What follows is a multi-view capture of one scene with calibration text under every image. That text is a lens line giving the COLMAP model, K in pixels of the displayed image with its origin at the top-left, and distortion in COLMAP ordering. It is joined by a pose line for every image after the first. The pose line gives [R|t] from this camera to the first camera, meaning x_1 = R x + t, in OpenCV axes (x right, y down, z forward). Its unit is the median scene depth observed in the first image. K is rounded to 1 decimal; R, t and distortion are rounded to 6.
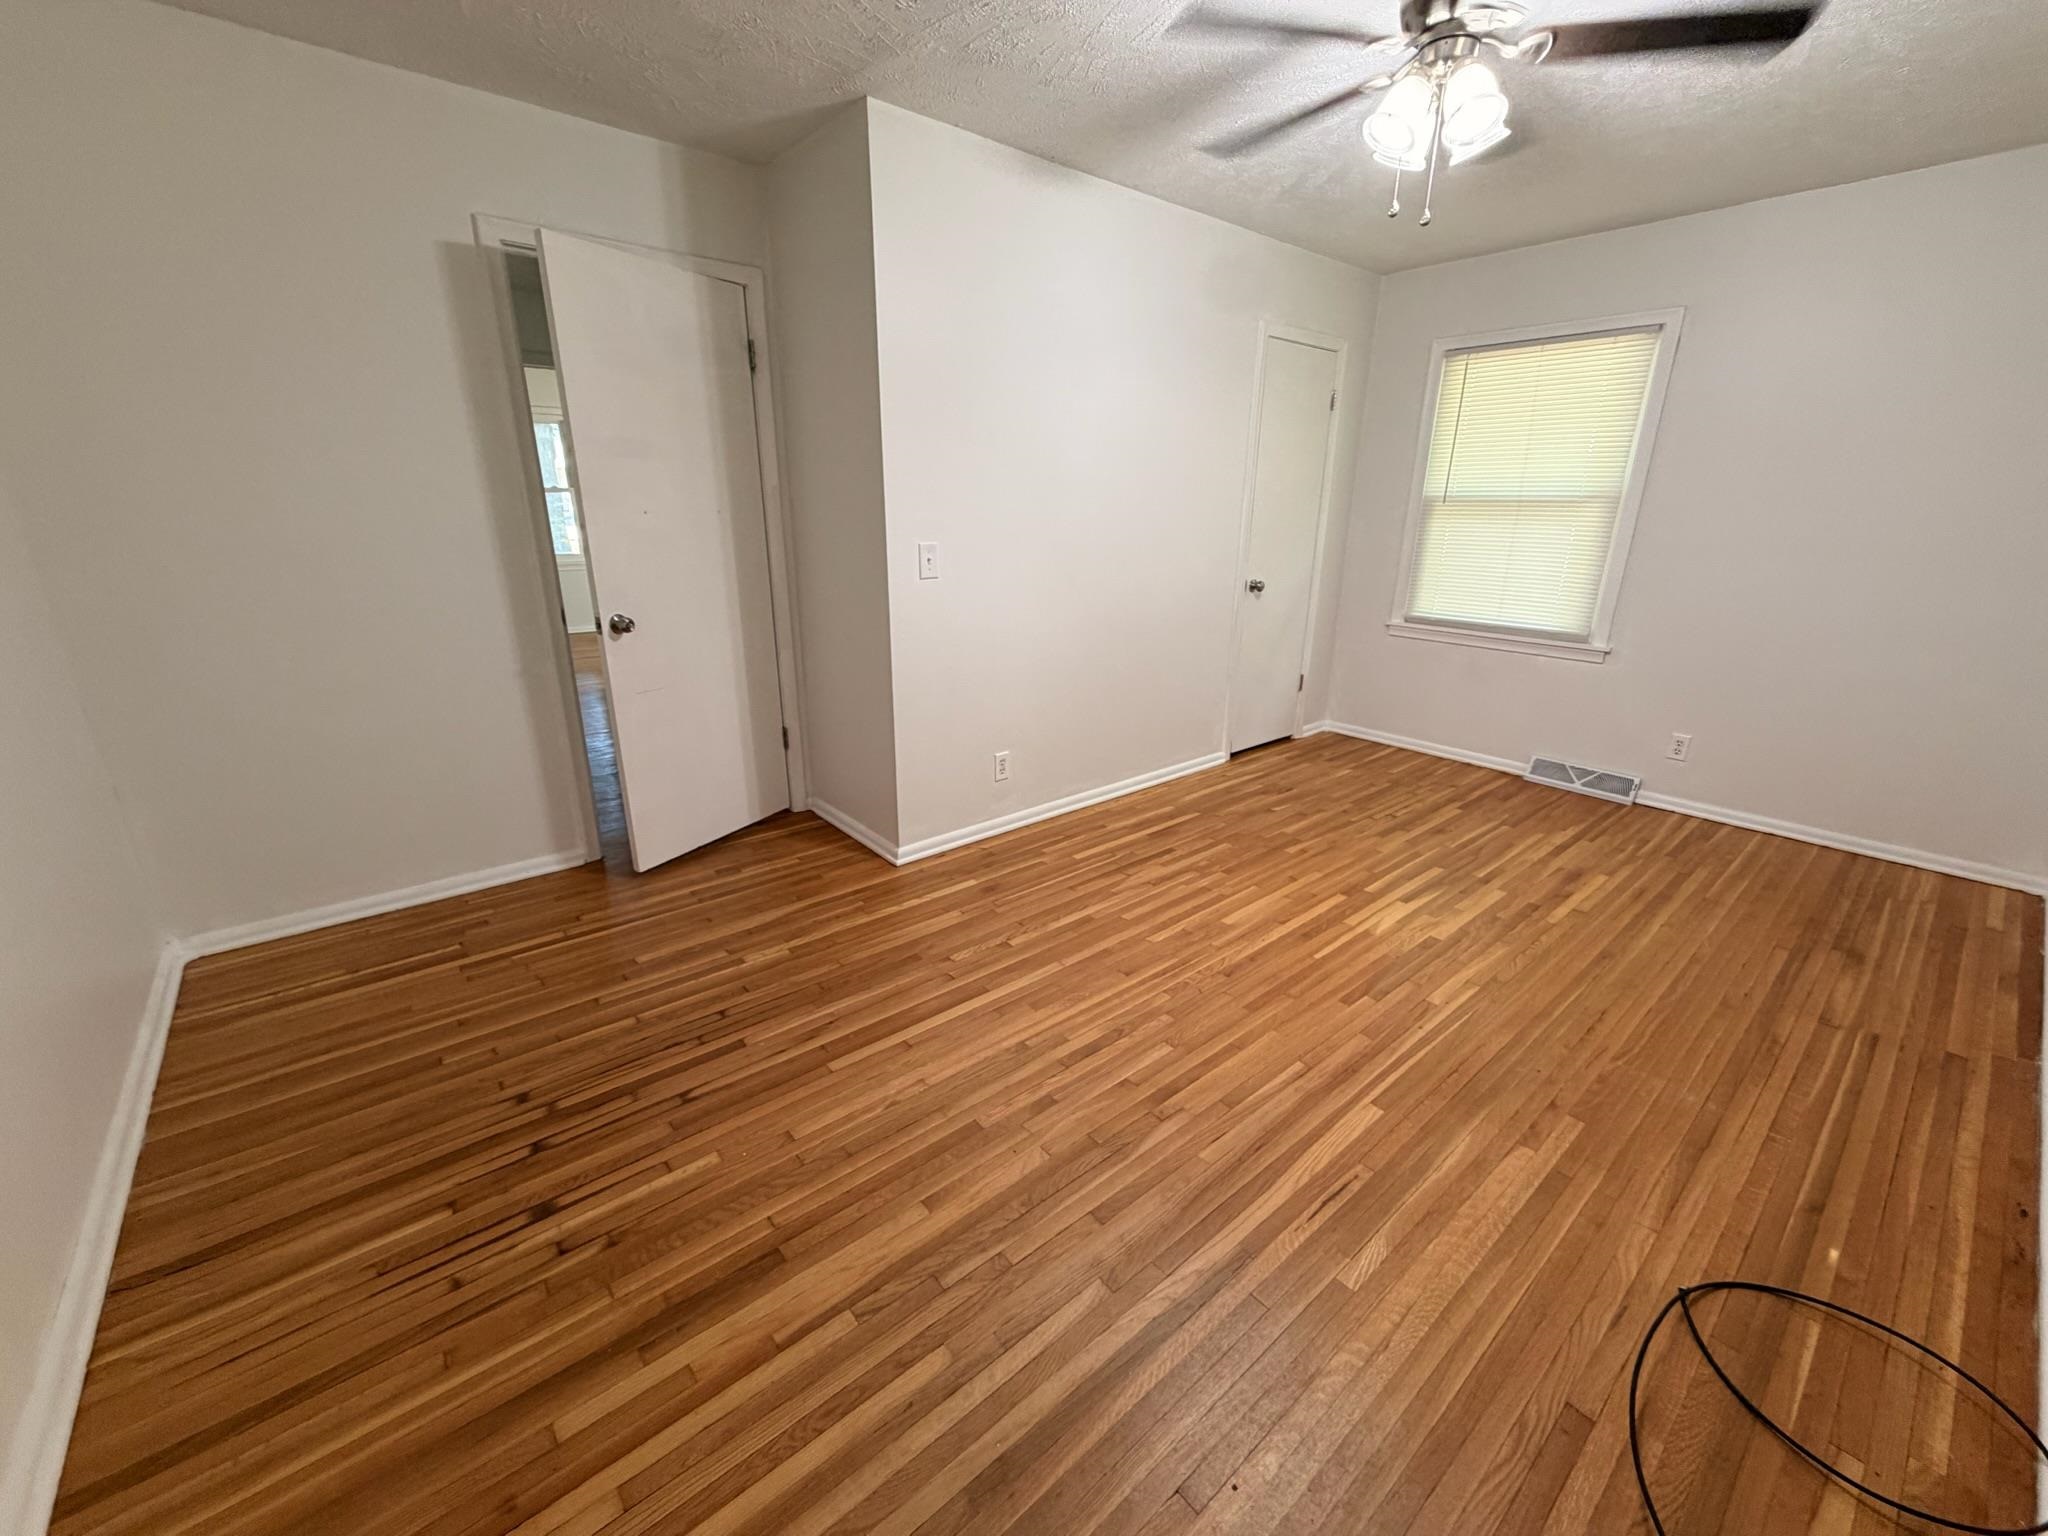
lens RADIAL K [[818.0, 0, 1019.3], [0, 818.0, 766.7], [0, 0, 1]] dist [-0.001495, 0.000334]
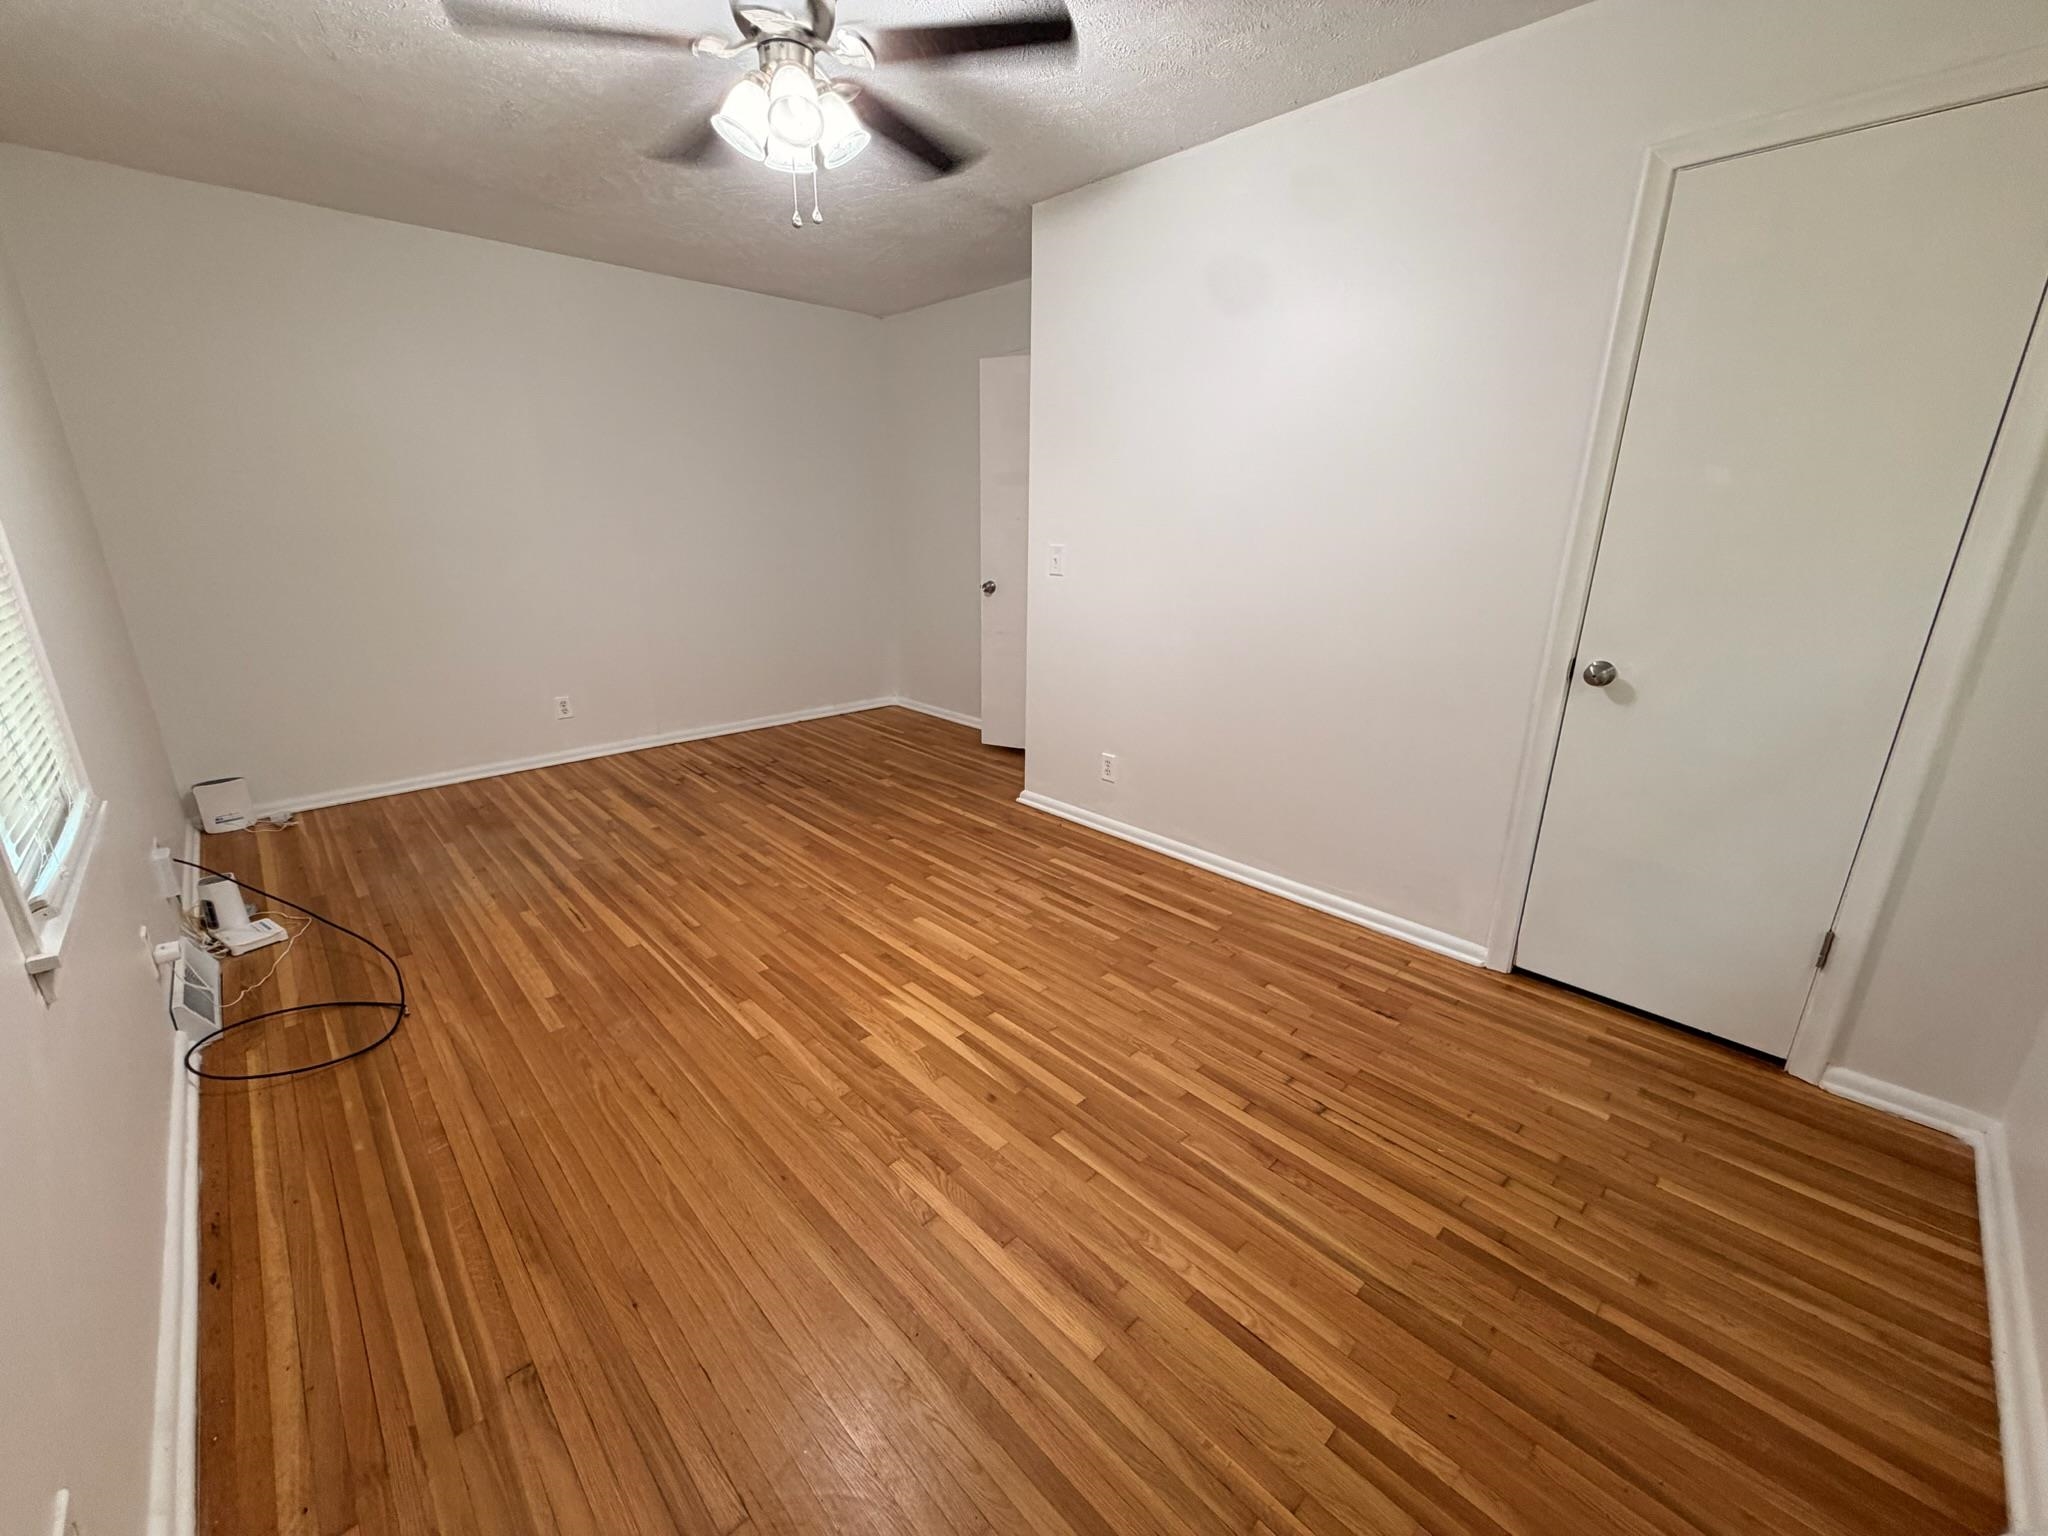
lens RADIAL K [[818.0, 0, 1019.3], [0, 818.0, 766.7], [0, 0, 1]] dist [-0.001495, 0.000334]
pose [[0.065588, 0.288428, -0.955253, 1.176782], [-0.318432, 0.913310, 0.253900, -0.280059], [0.945674, 0.287530, 0.151747, 0.913444]]
